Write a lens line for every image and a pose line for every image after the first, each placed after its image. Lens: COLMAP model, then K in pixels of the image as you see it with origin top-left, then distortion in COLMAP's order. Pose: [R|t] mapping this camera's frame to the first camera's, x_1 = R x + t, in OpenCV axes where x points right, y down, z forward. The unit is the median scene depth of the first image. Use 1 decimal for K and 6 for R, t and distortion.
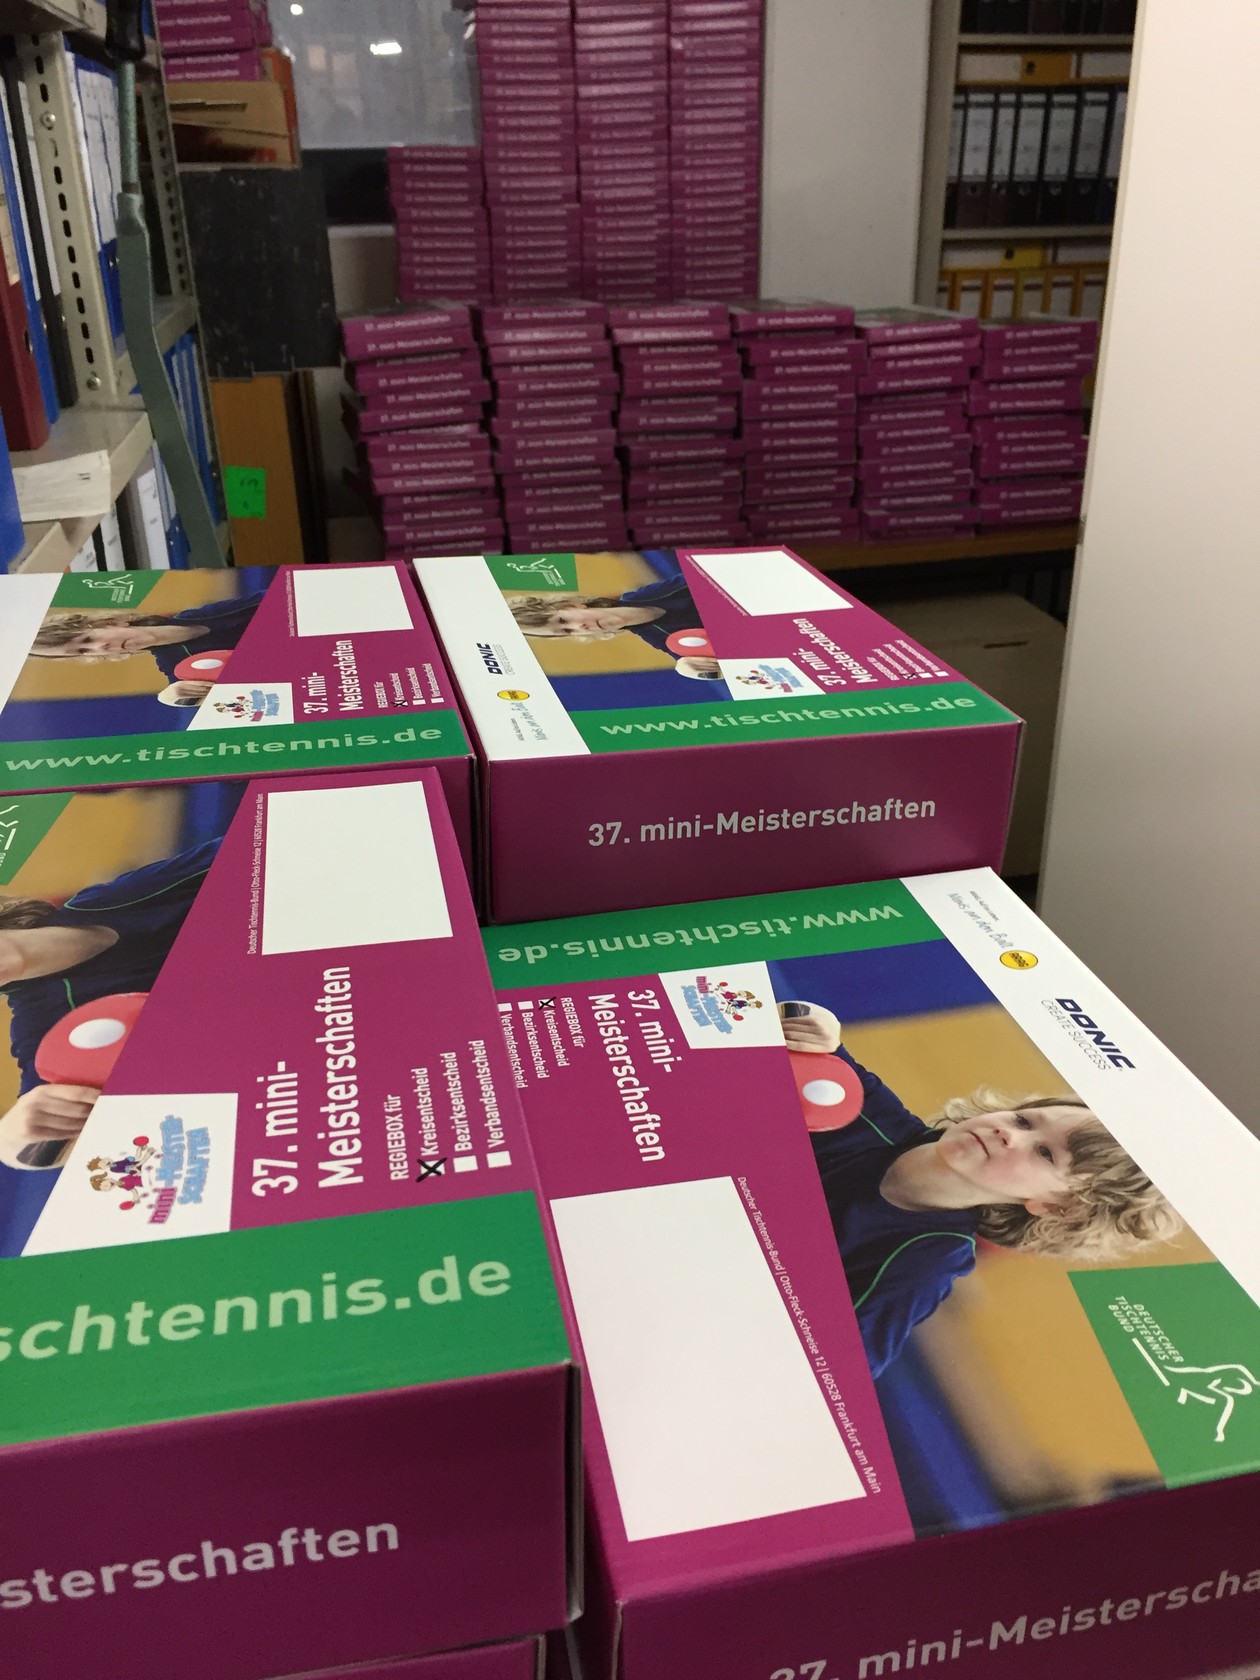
lens RADIAL K [[1457.9, 0, 630.0], [0, 1457.9, 840.0], [0, 0, 1]] dist [0.100075, -0.140796]
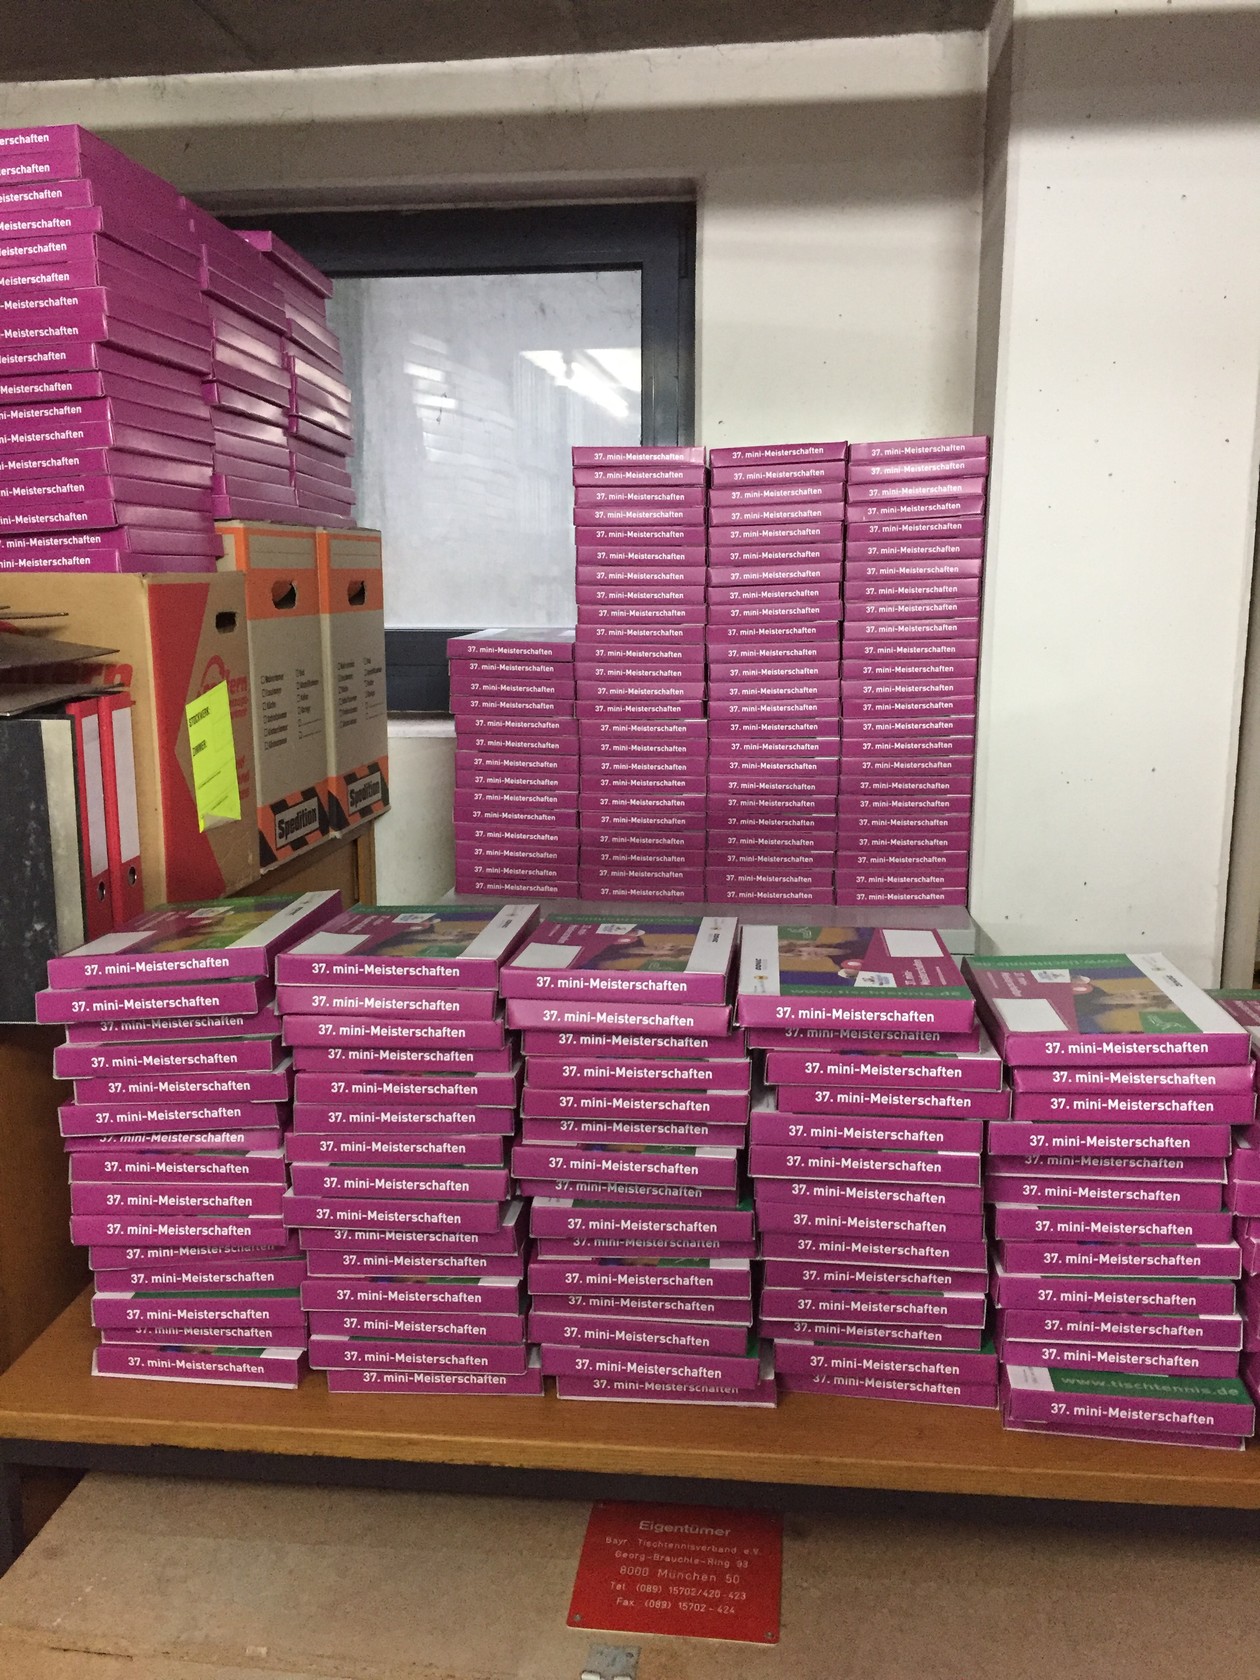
lens RADIAL K [[1457.9, 0, 630.0], [0, 1457.9, 840.0], [0, 0, 1]] dist [0.100075, -0.140796]
pose [[0.954804, 0.073484, -0.288009, 0.168635], [-0.143244, 0.962773, -0.229235, -0.261948], [0.260442, 0.260130, 0.929786, 0.447750]]
